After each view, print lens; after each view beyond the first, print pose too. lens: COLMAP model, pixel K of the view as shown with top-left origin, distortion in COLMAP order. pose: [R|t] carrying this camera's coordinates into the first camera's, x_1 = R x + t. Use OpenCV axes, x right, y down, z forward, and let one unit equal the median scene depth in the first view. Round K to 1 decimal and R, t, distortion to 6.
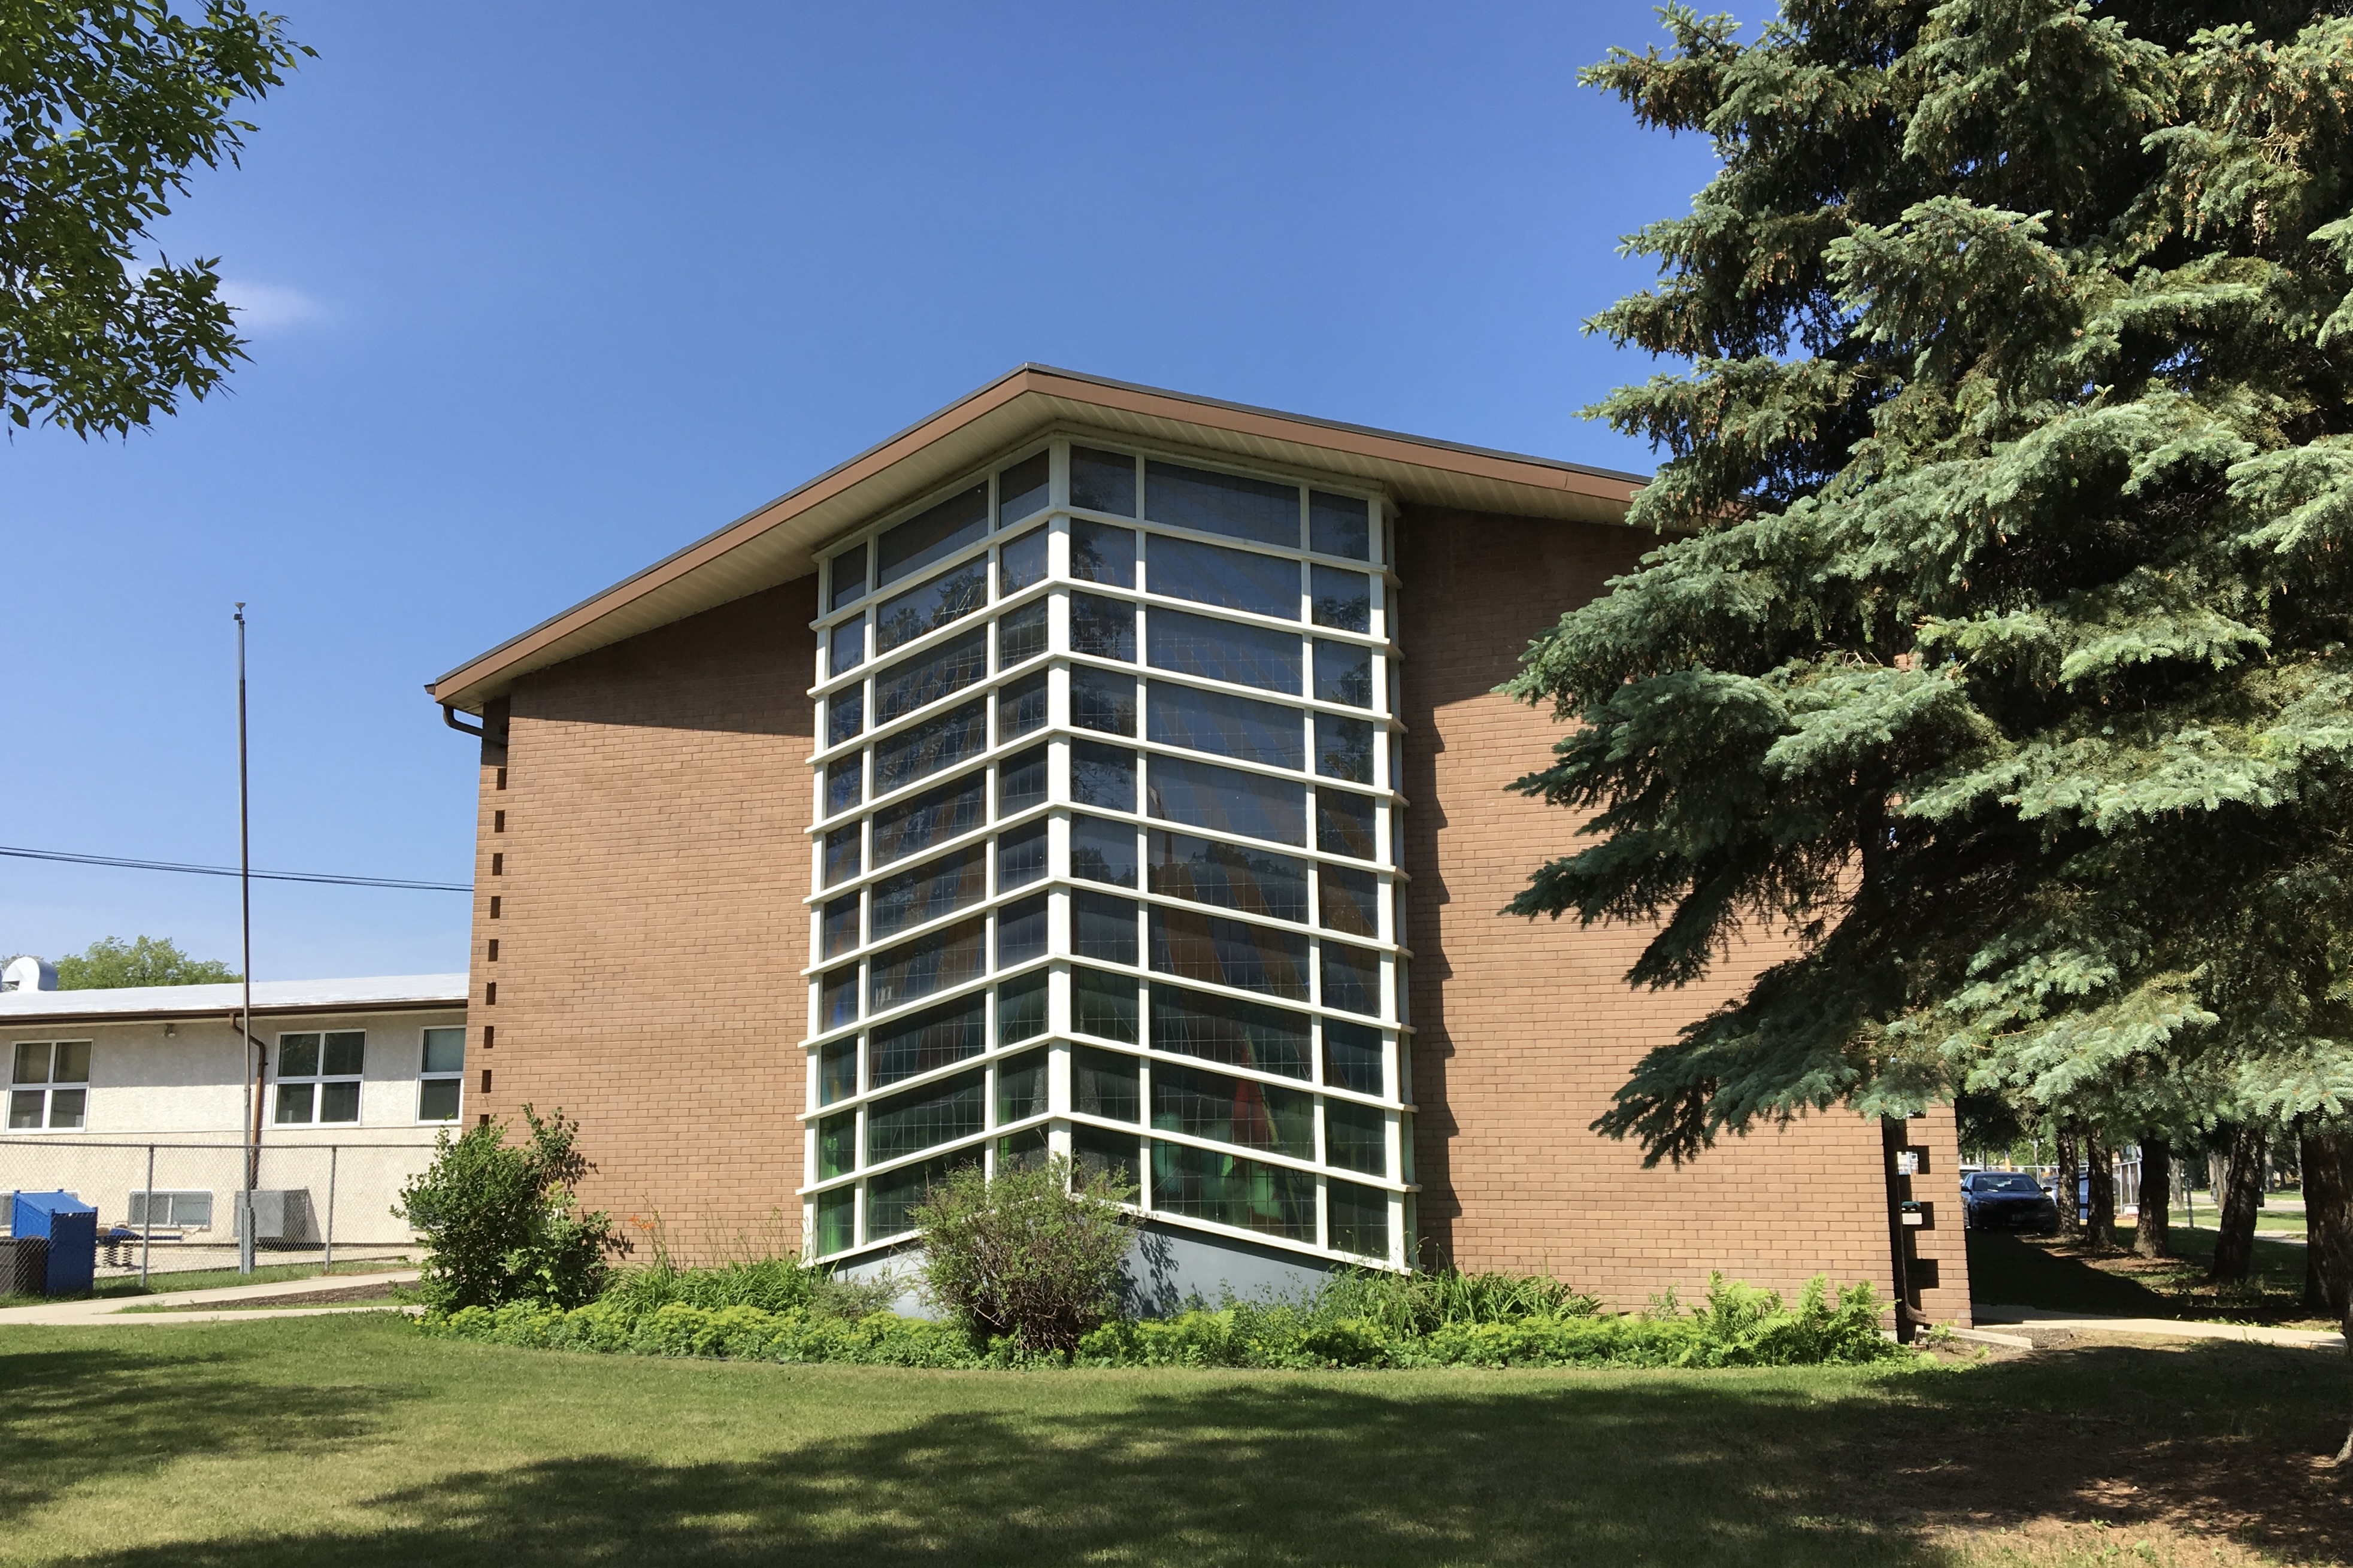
lens RADIAL K [[1999.3, 0, 1176.5], [0, 1999.3, 784.0], [0, 0, 1]] dist [0.028219, 0.002656]
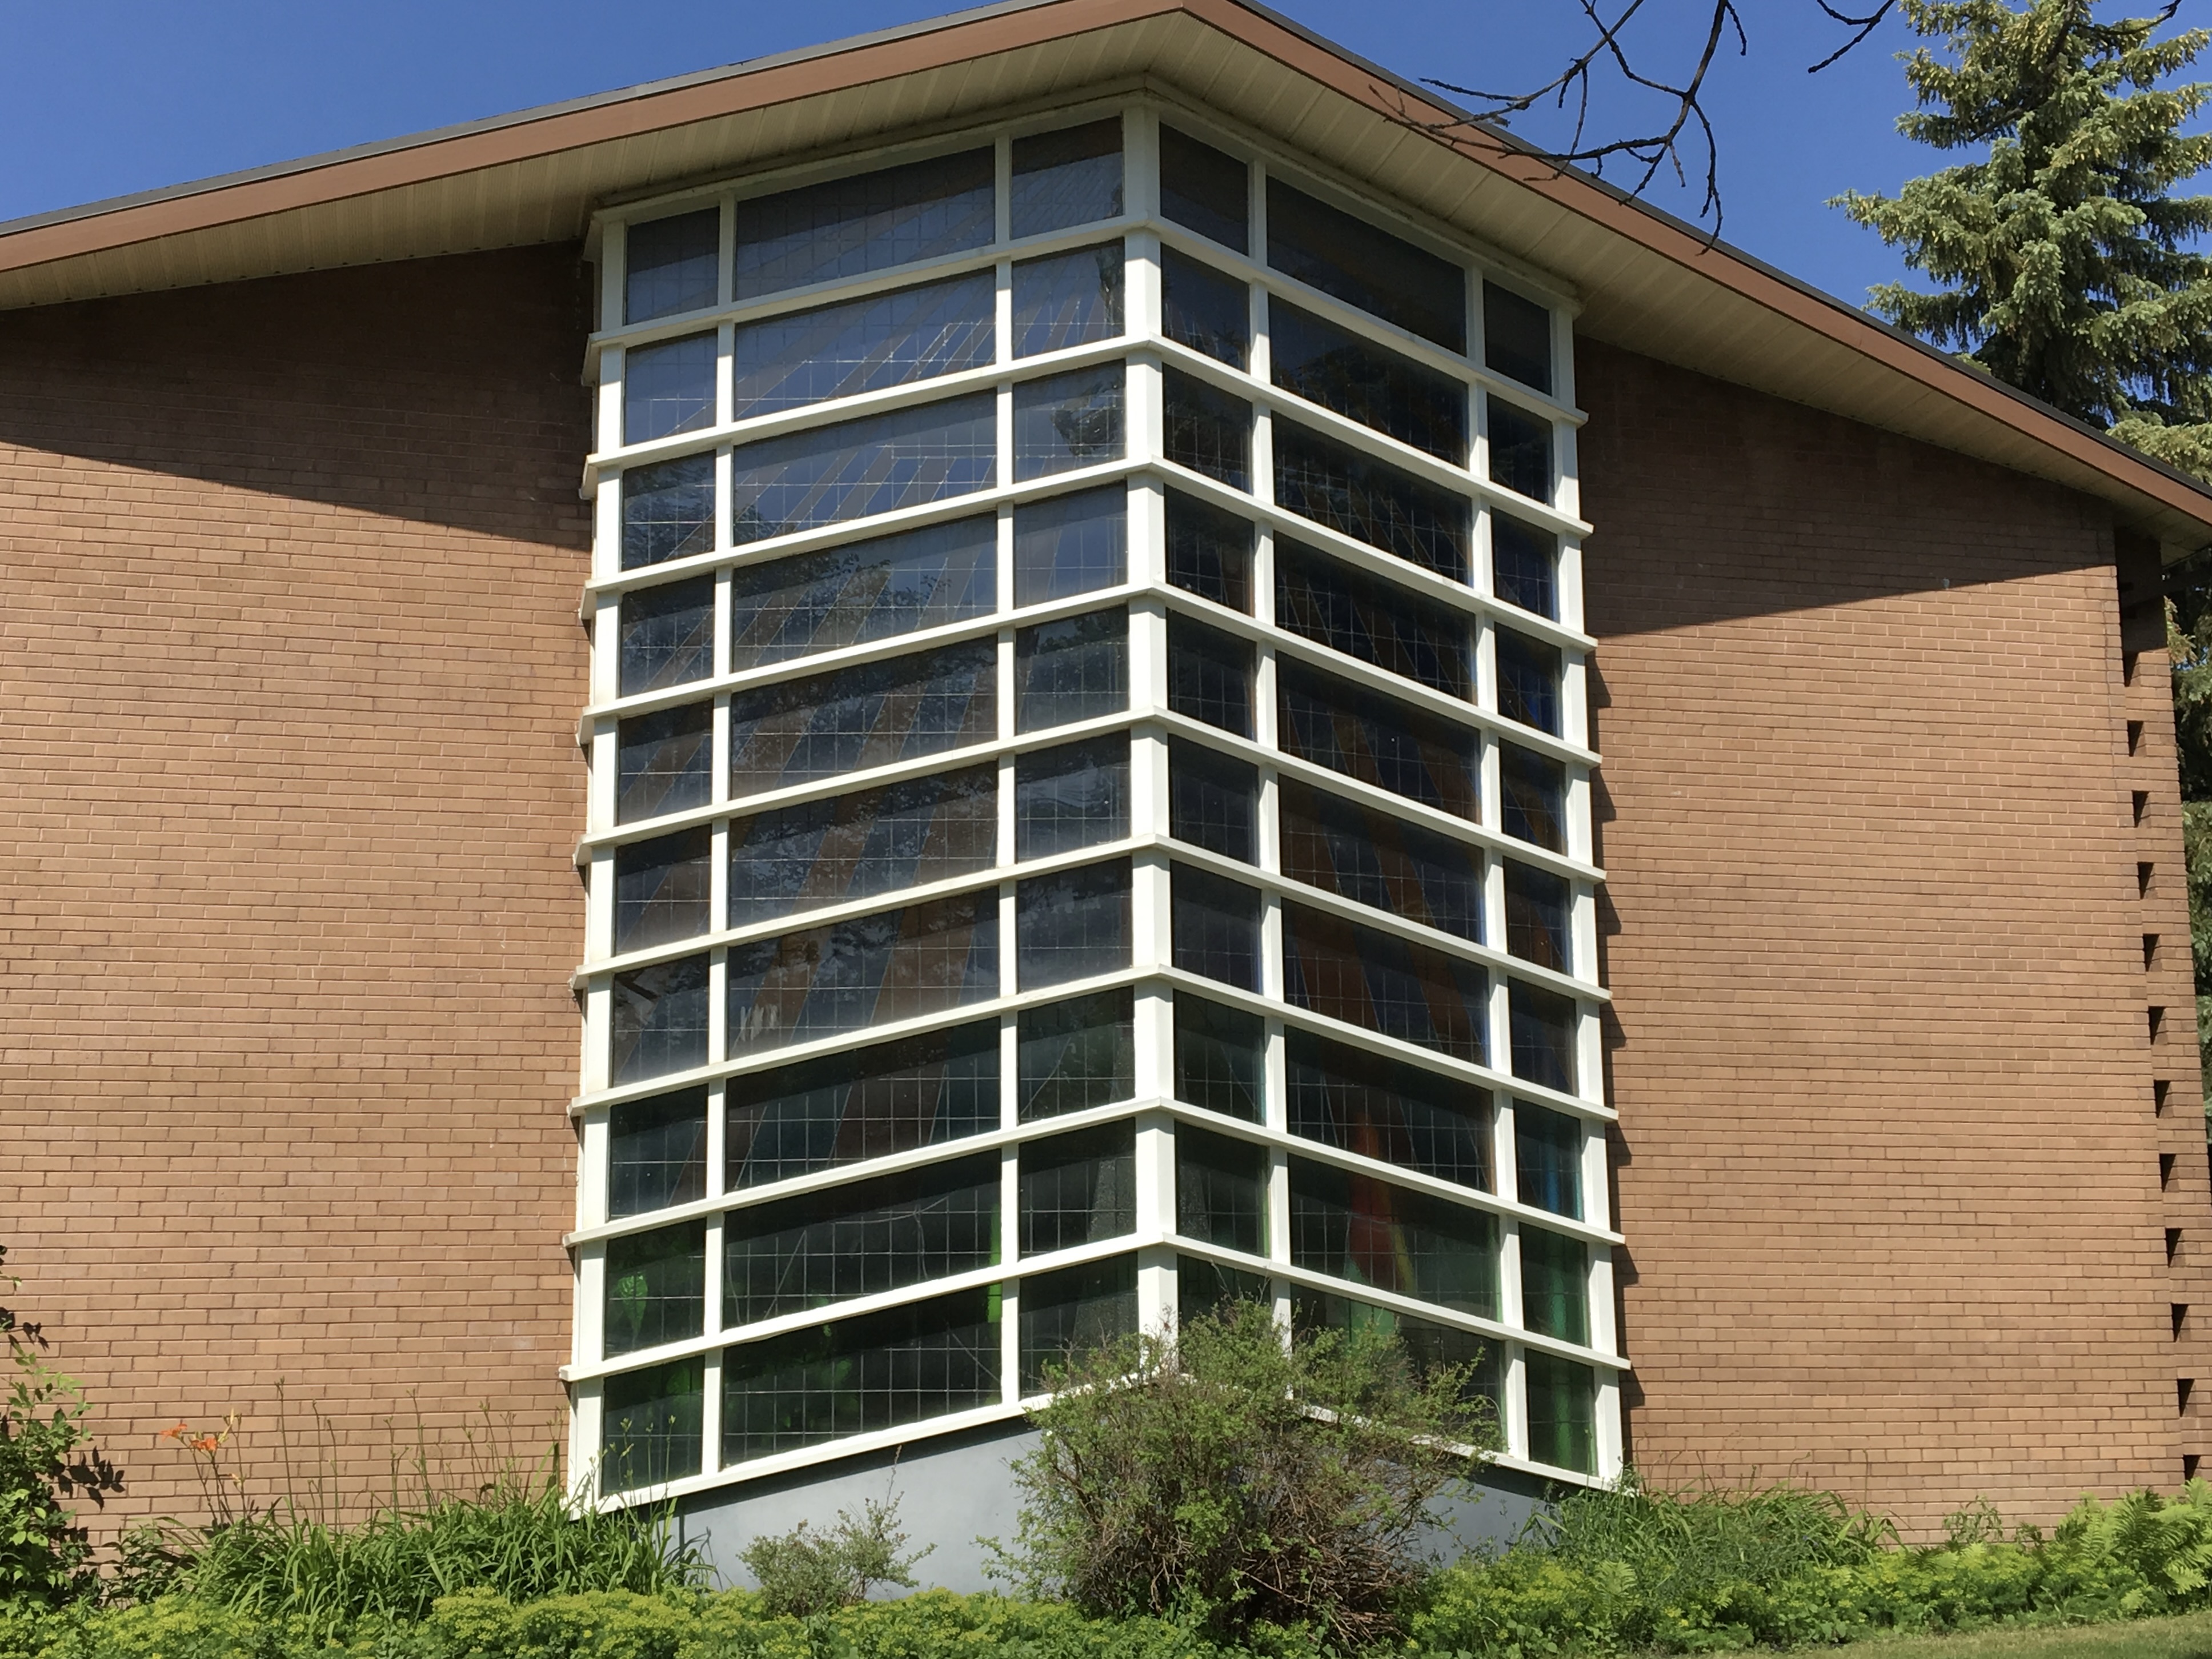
lens RADIAL K [[2722.9, 0, 1106.0], [0, 2722.9, 829.5], [0, 0, 1]] dist [0.038803, -0.065652]
pose [[0.849538, 0.097887, 0.518367, -0.464841], [-0.100060, 0.994696, -0.023851, 0.061417], [-0.517952, -0.031605, 0.854826, 0.306002]]
